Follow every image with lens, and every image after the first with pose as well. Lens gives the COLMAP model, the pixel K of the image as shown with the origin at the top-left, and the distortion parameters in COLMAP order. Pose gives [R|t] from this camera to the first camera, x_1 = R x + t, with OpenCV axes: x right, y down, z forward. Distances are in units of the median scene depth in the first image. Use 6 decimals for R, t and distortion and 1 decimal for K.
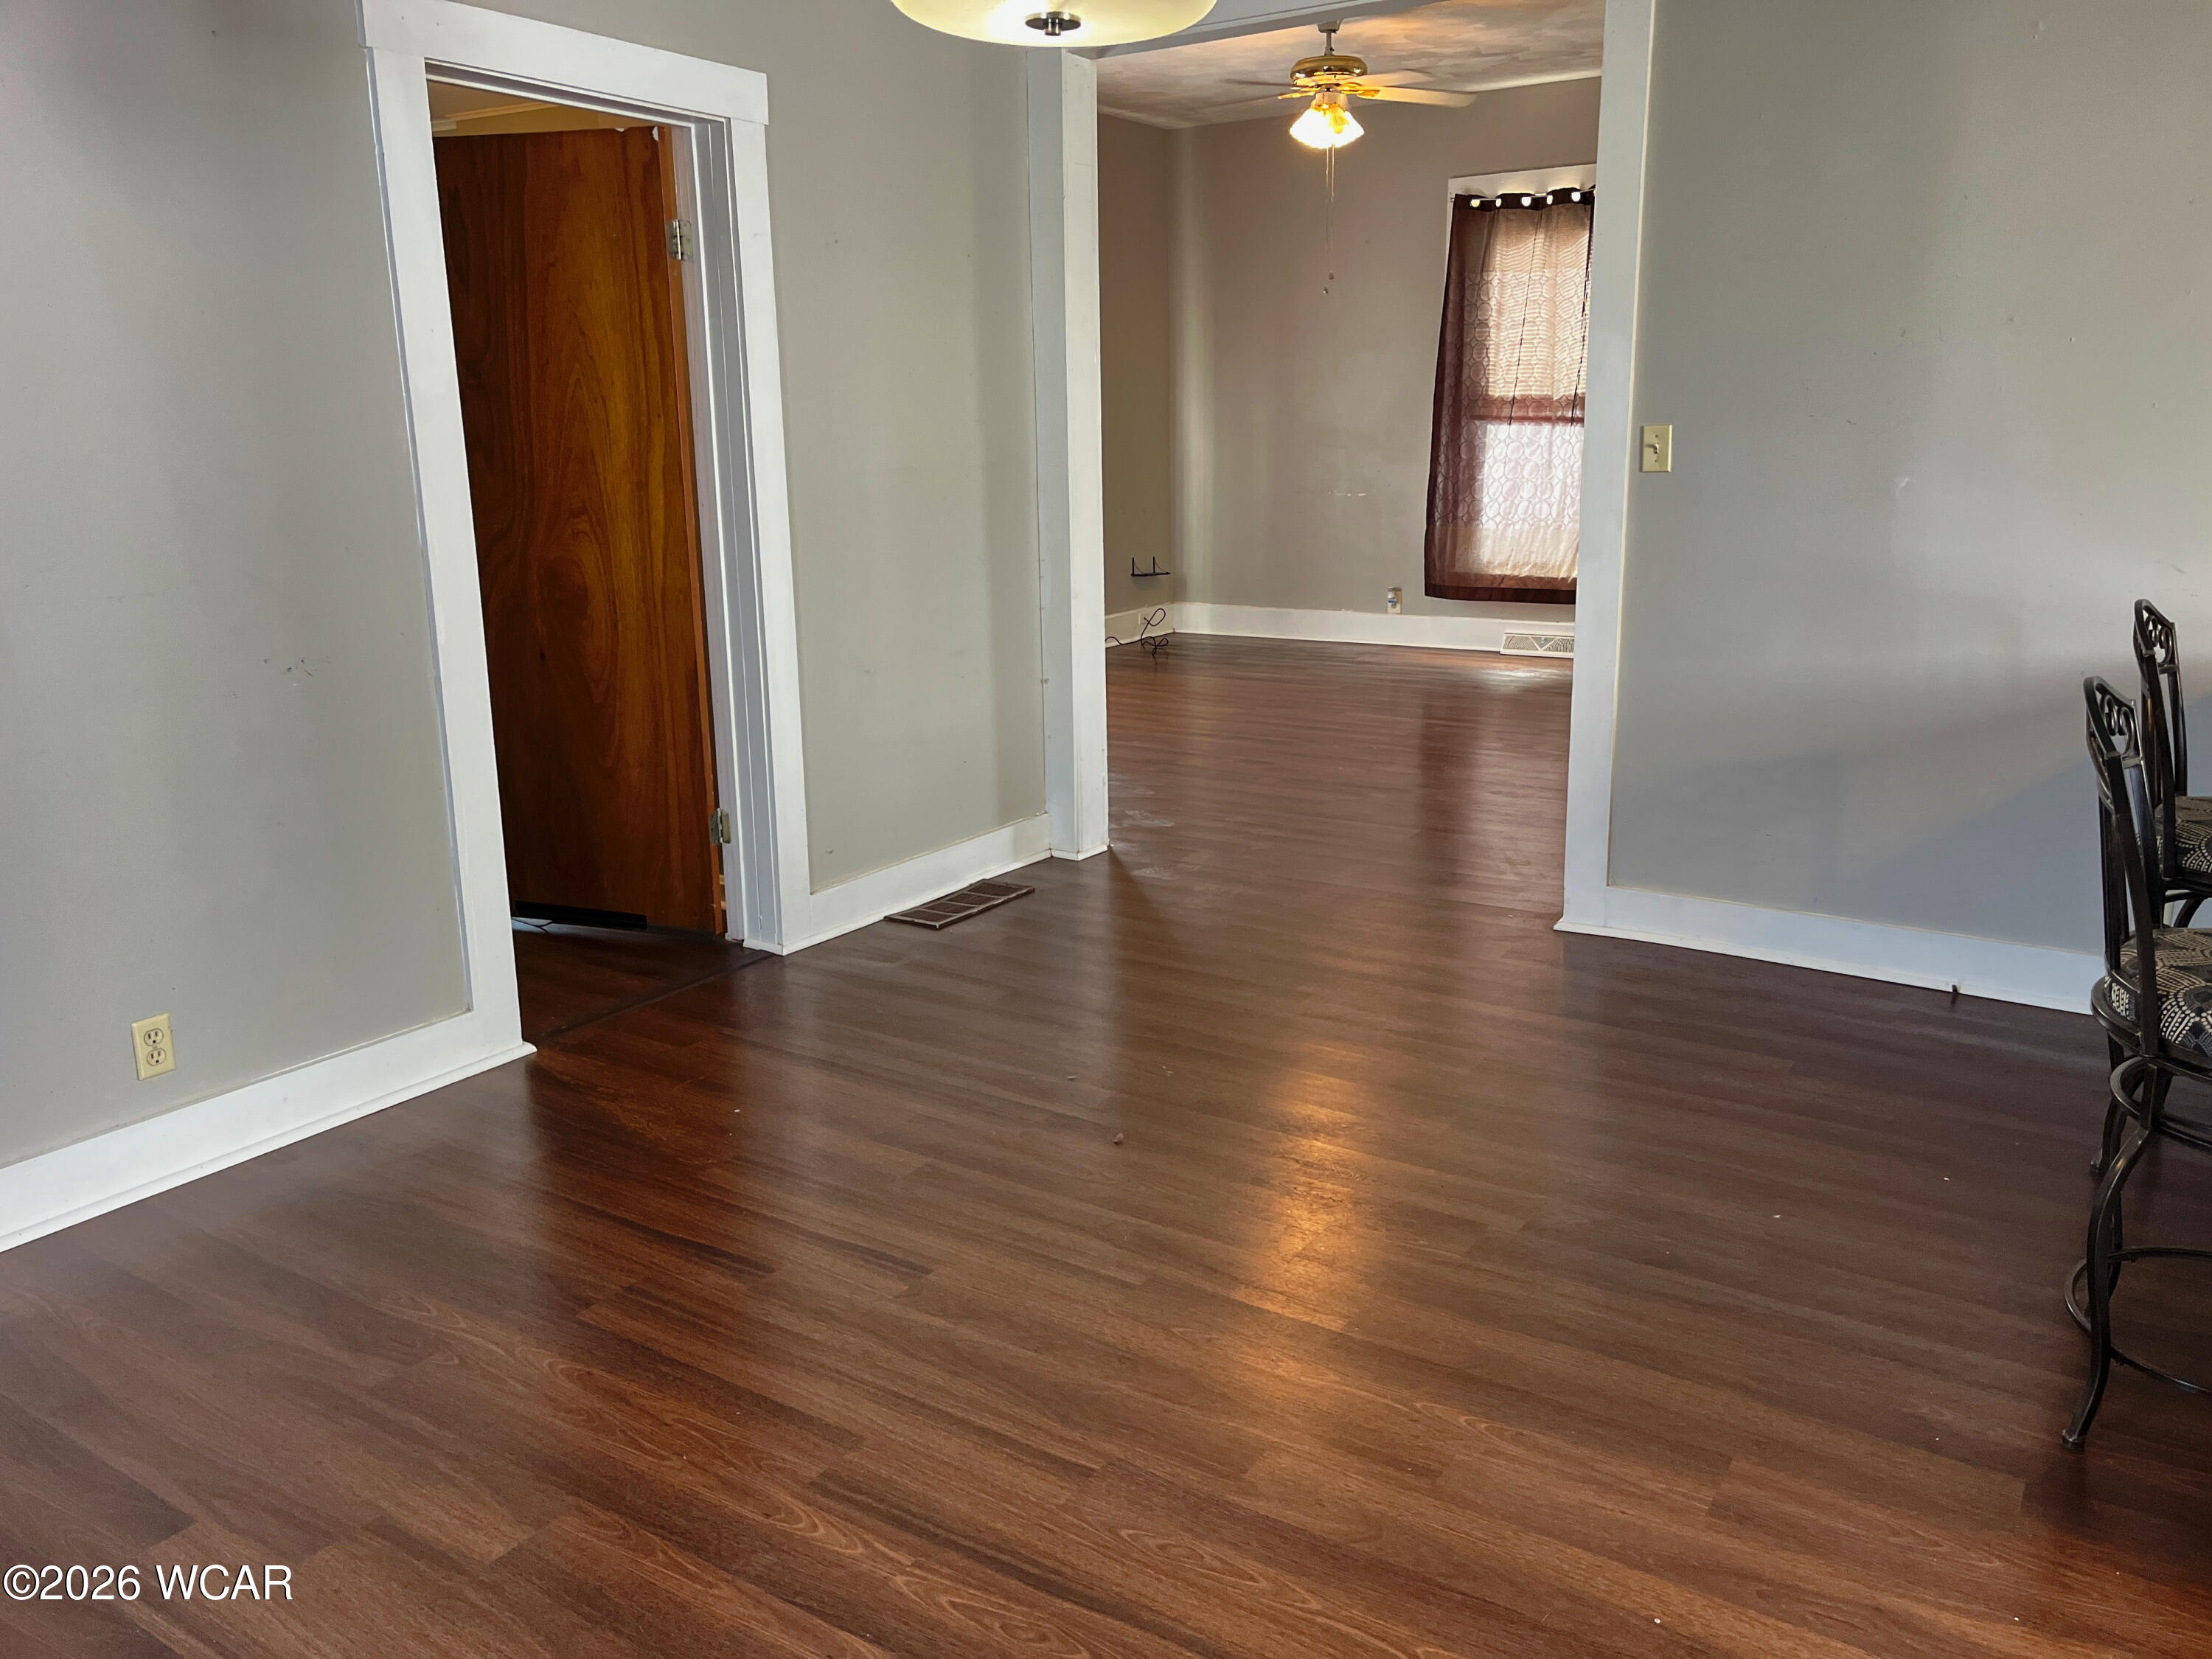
lens RADIAL K [[1665.9, 0, 1109.4], [0, 1665.9, 827.2], [0, 0, 1]] dist [0.064029, -0.092810]
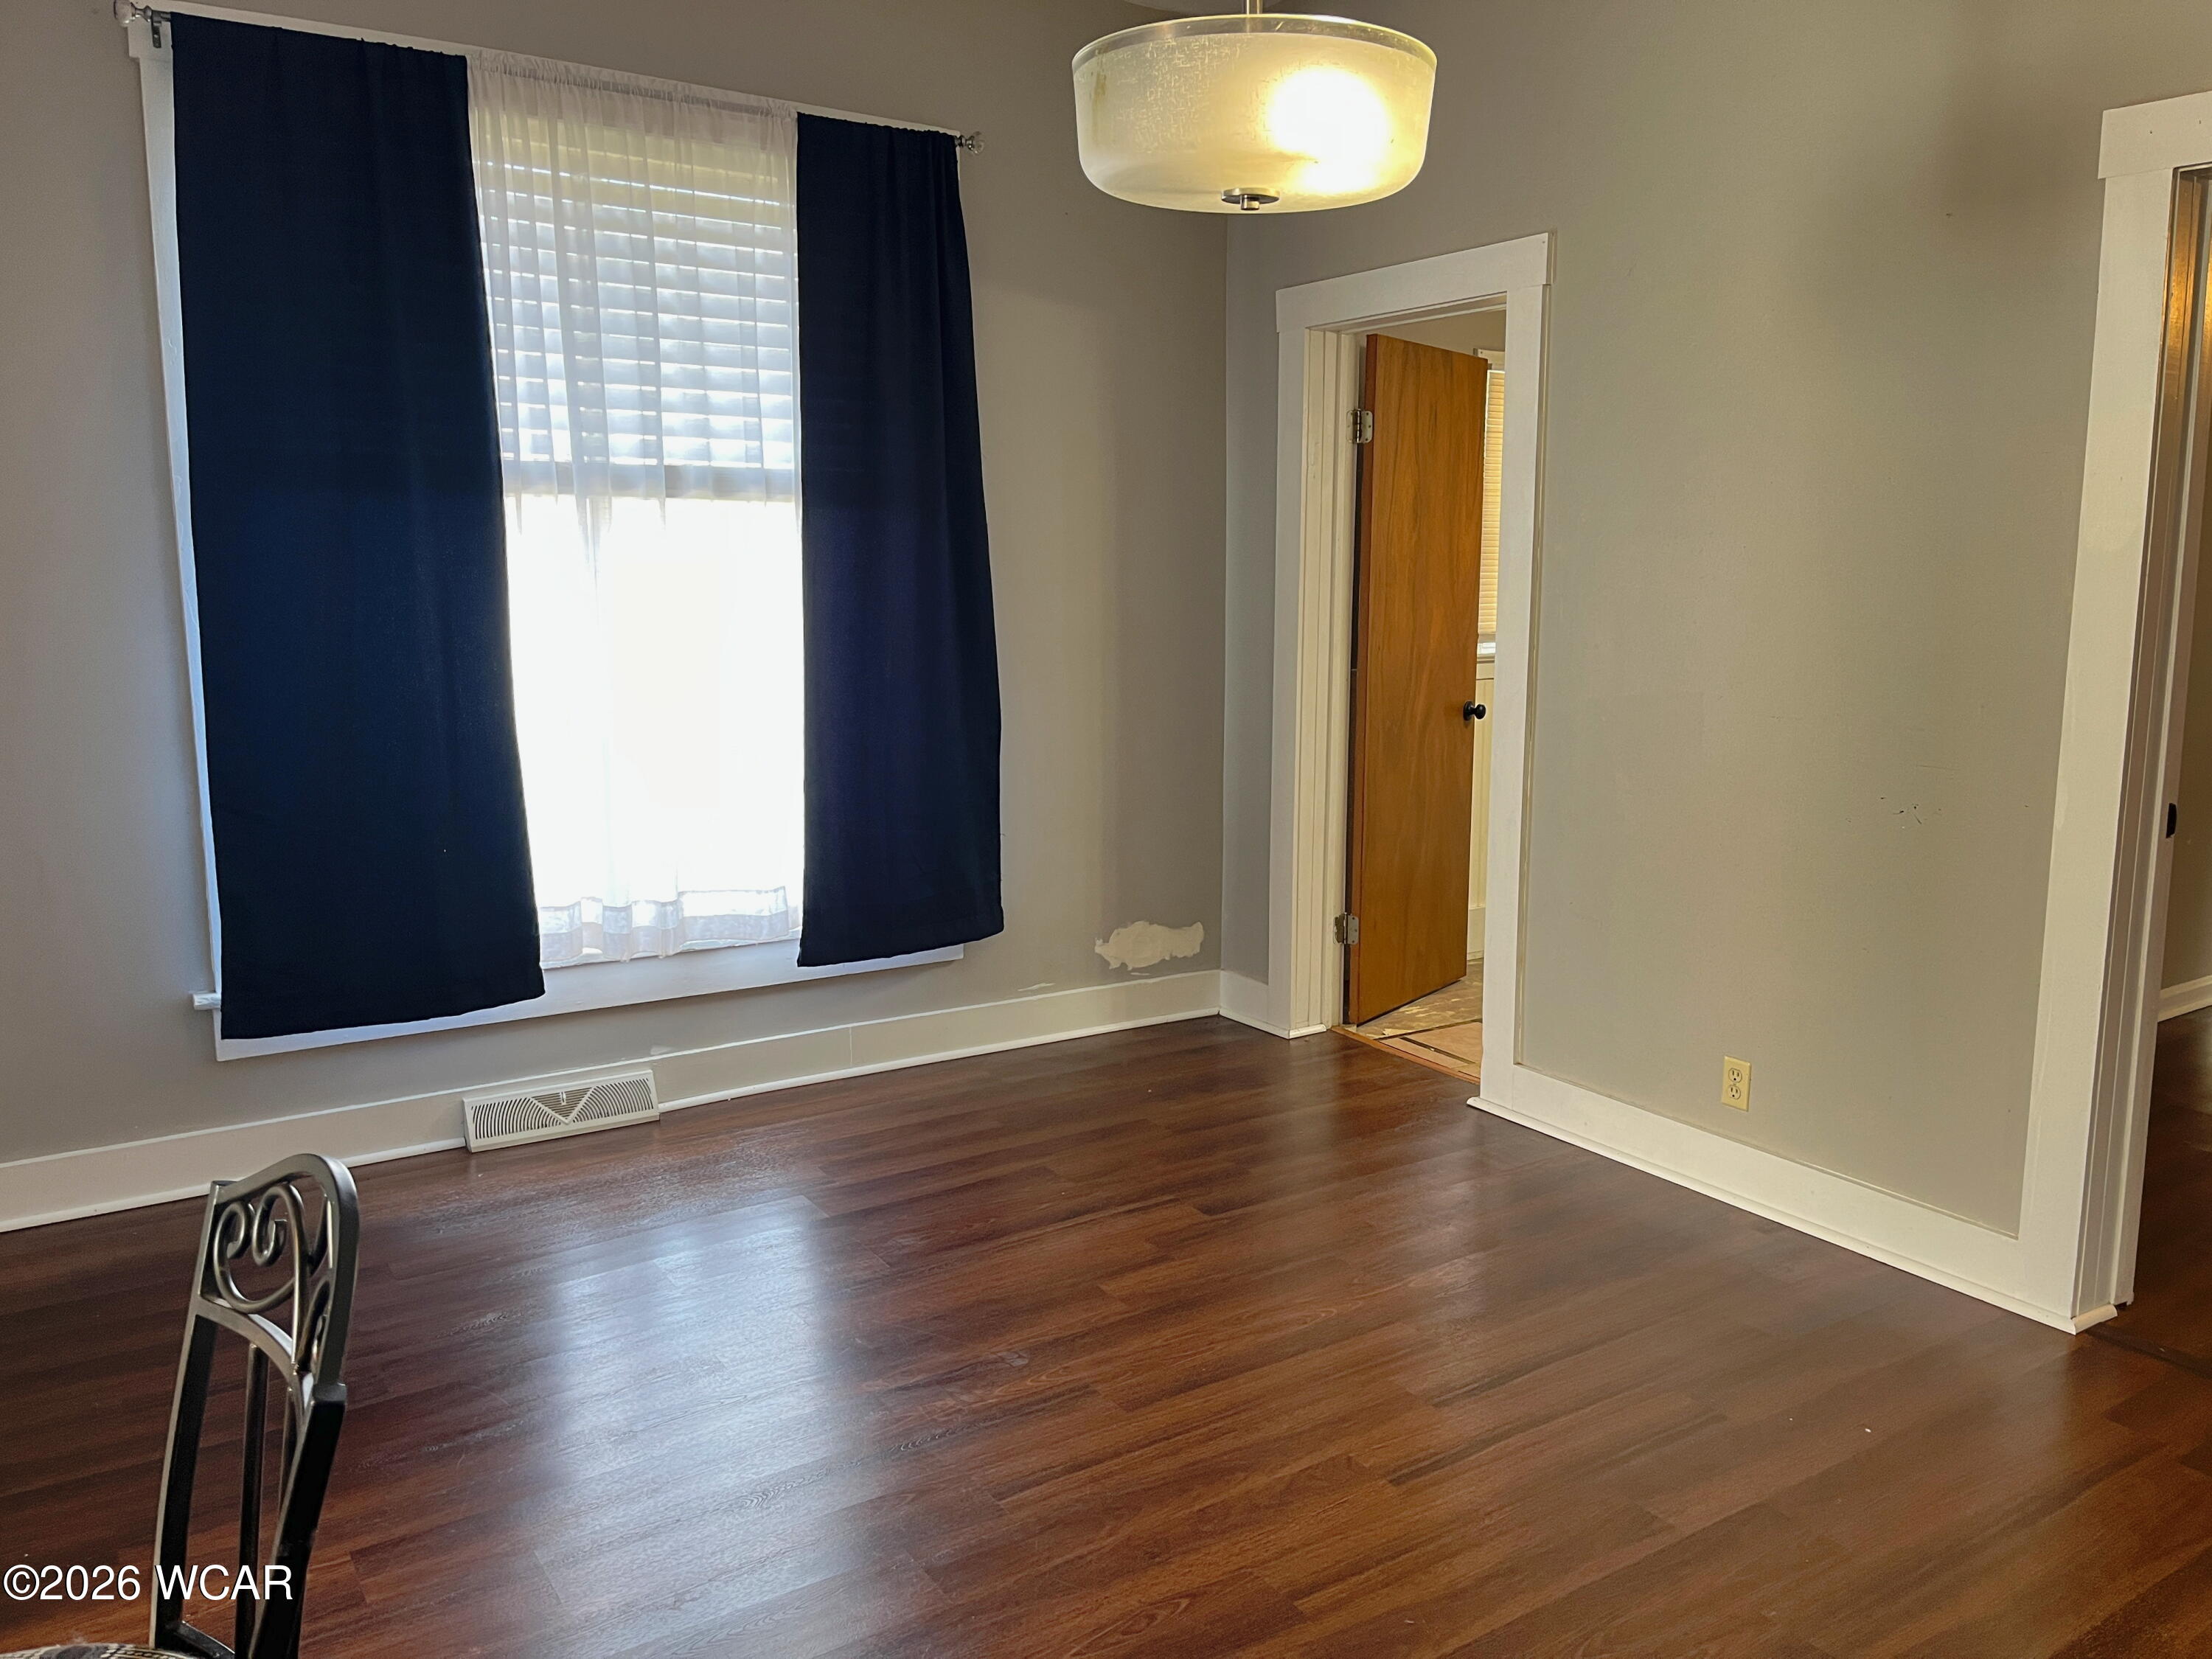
lens RADIAL K [[1665.9, 0, 1109.4], [0, 1665.9, 827.2], [0, 0, 1]] dist [0.064029, -0.092810]
pose [[-0.411878, 0.146481, -0.899389, 0.662829], [-0.203695, 0.947220, 0.247554, -0.247201], [0.888181, 0.285163, -0.360302, 0.981736]]
